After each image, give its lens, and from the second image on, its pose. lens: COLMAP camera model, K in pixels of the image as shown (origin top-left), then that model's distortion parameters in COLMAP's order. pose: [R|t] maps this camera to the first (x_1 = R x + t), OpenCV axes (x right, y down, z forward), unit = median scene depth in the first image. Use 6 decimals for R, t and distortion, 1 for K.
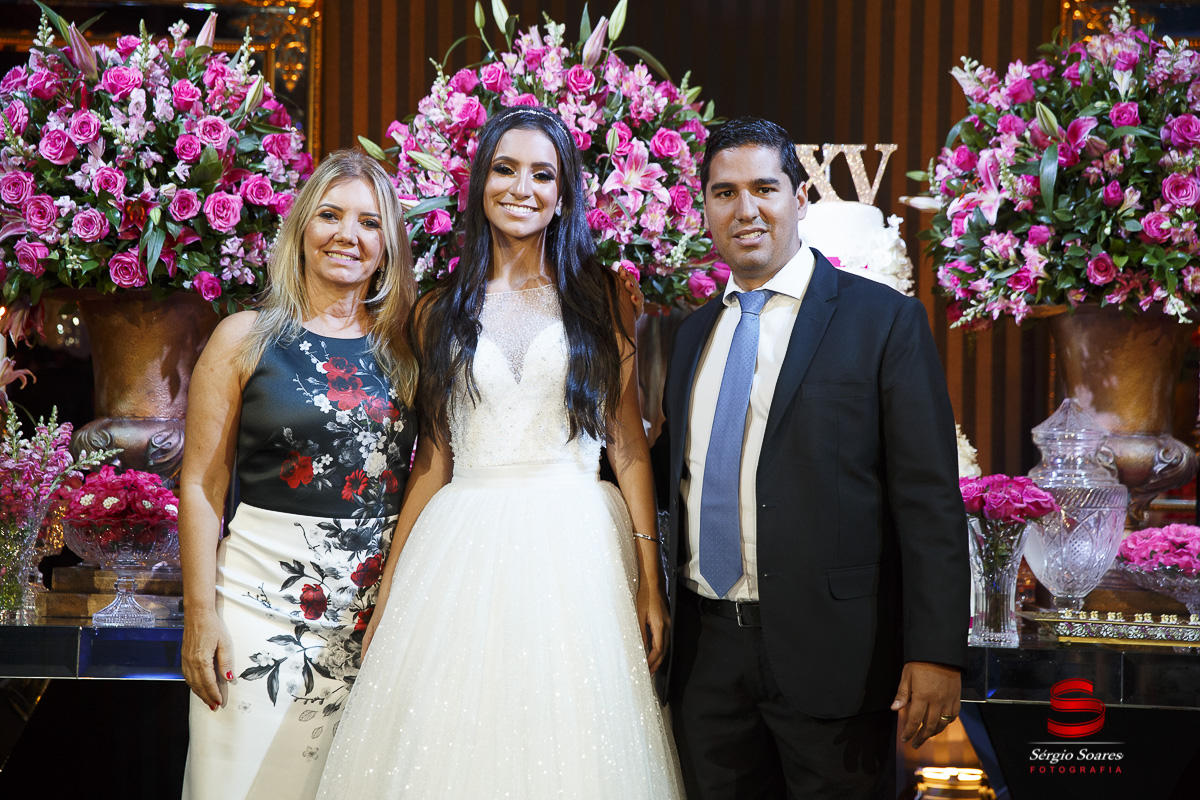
lens RADIAL K [[2026.3, 0, 590.9], [0, 2026.3, 409.8], [0, 0, 1]] dist [0.188430, 0.000000]
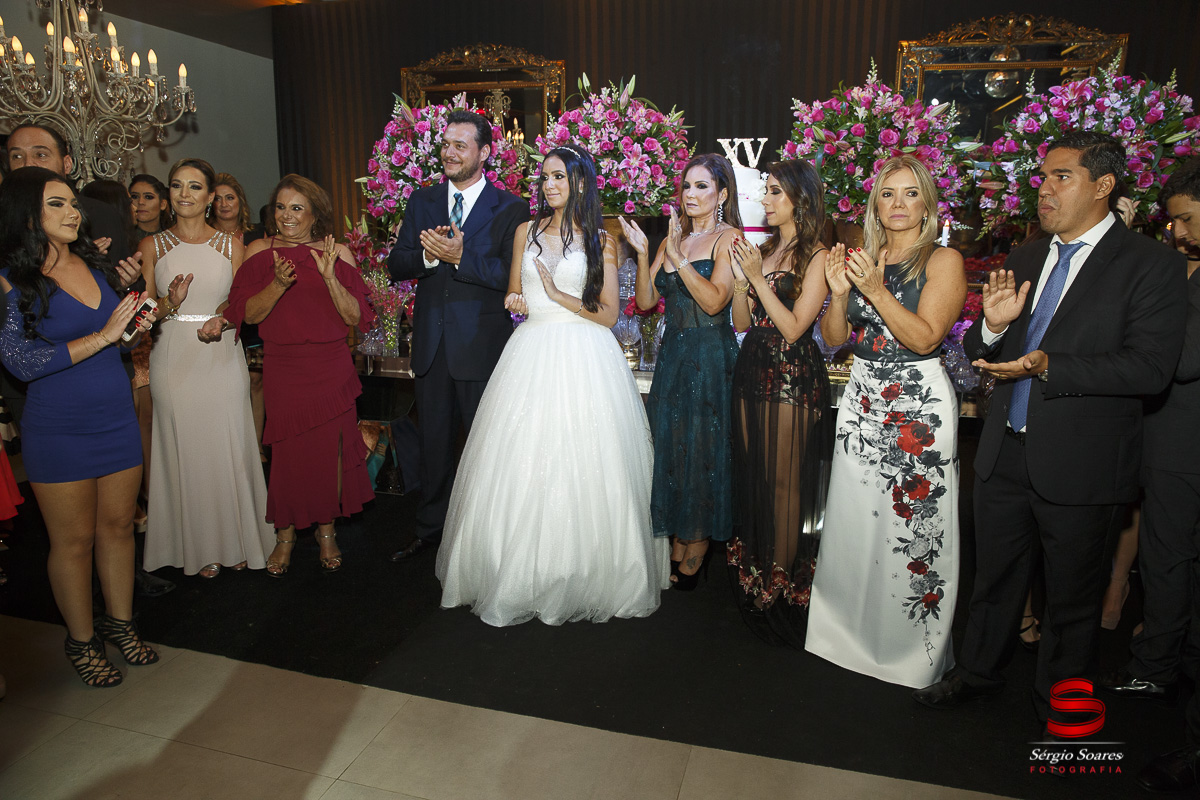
lens RADIAL K [[798.2, 0, 594.8], [0, 798.2, 396.2], [0, 0, 1]] dist [-0.102223, 0.061703]
pose [[0.972872, 0.036128, -0.228508, 0.182385], [0.021588, 0.969243, 0.245156, -0.078230], [0.230337, -0.243438, 0.942169, 0.120497]]
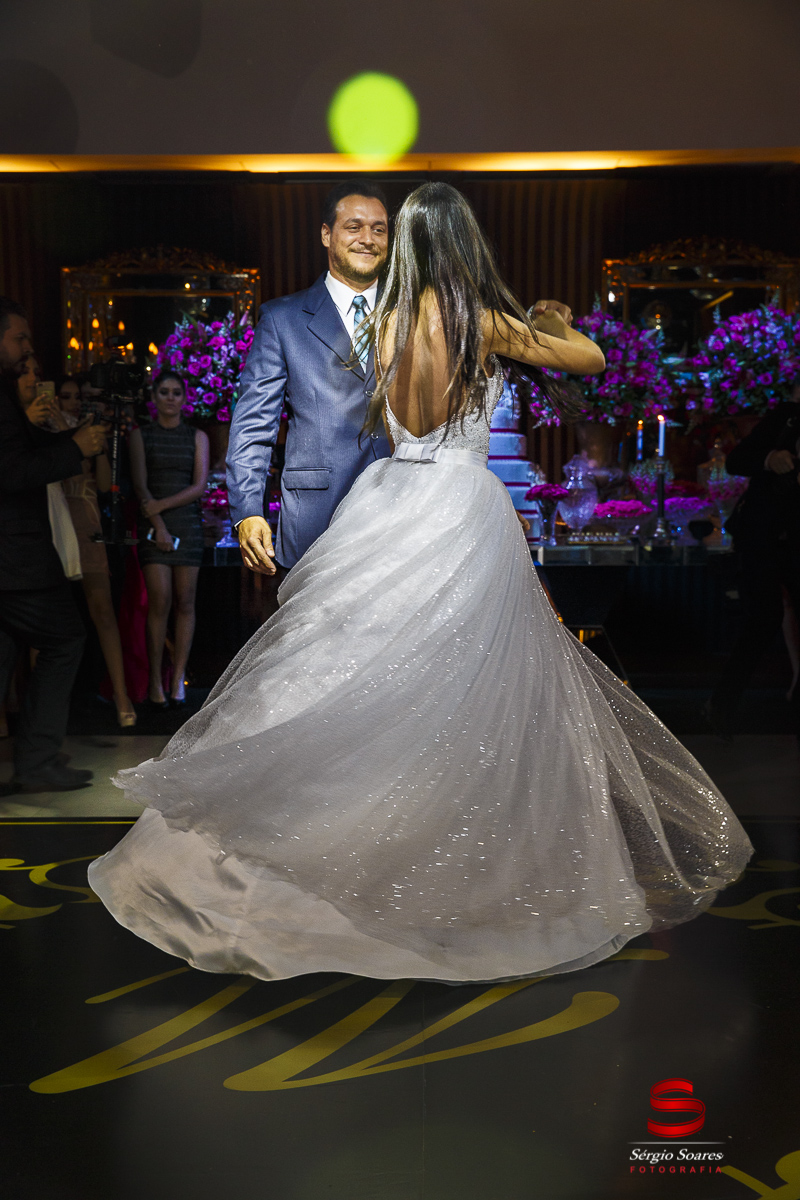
lens RADIAL K [[1582.4, 0, 389.3], [0, 1582.4, 579.6], [0, 0, 1]] dist [0.100337, 0.000000]
pose [[0.999572, -0.024867, 0.015390, -0.046726], [0.023488, 0.996180, 0.084109, -0.022848], [-0.017423, -0.083711, 0.996338, -1.065104]]
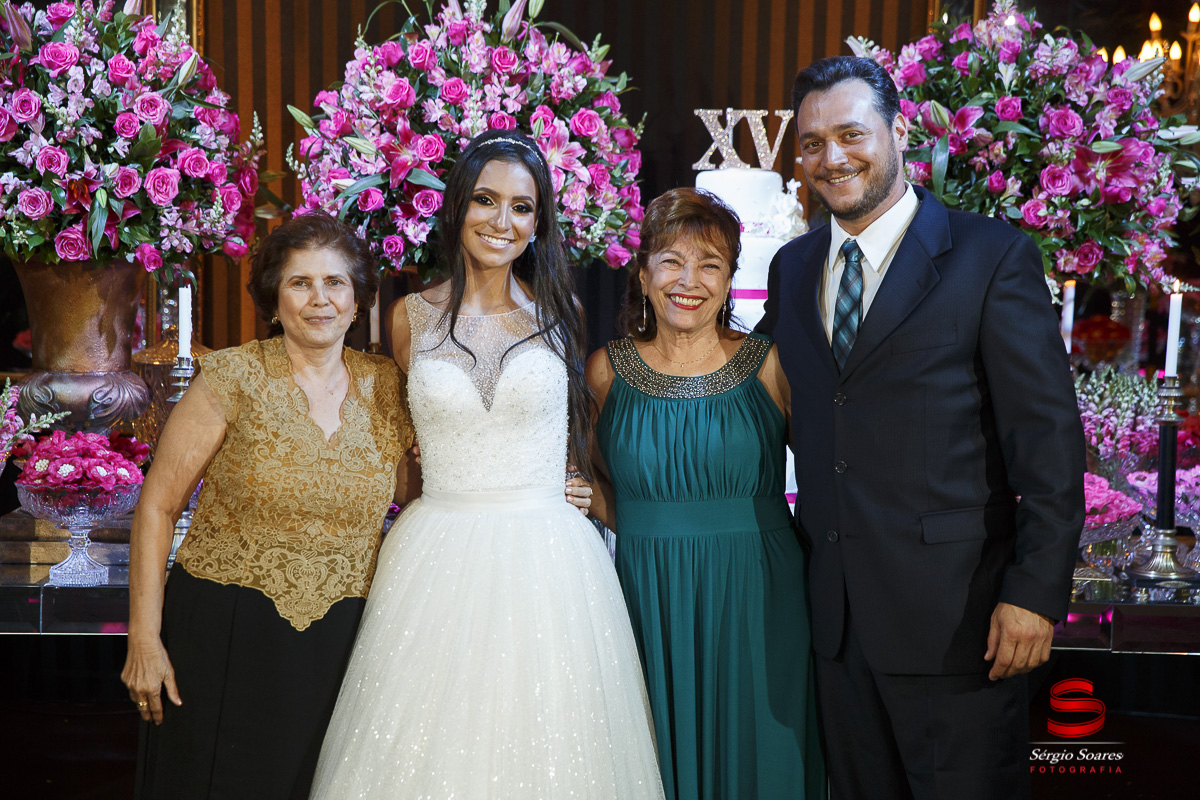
lens RADIAL K [[2094.3, 0, 581.9], [0, 2094.3, 395.3], [0, 0, 1]] dist [0.195169, 0.000000]
pose [[0.996418, -0.006296, 0.084326, -0.057941], [-0.003899, 0.992743, 0.120194, -0.121204], [-0.084471, -0.120093, 0.989162, -0.100323]]
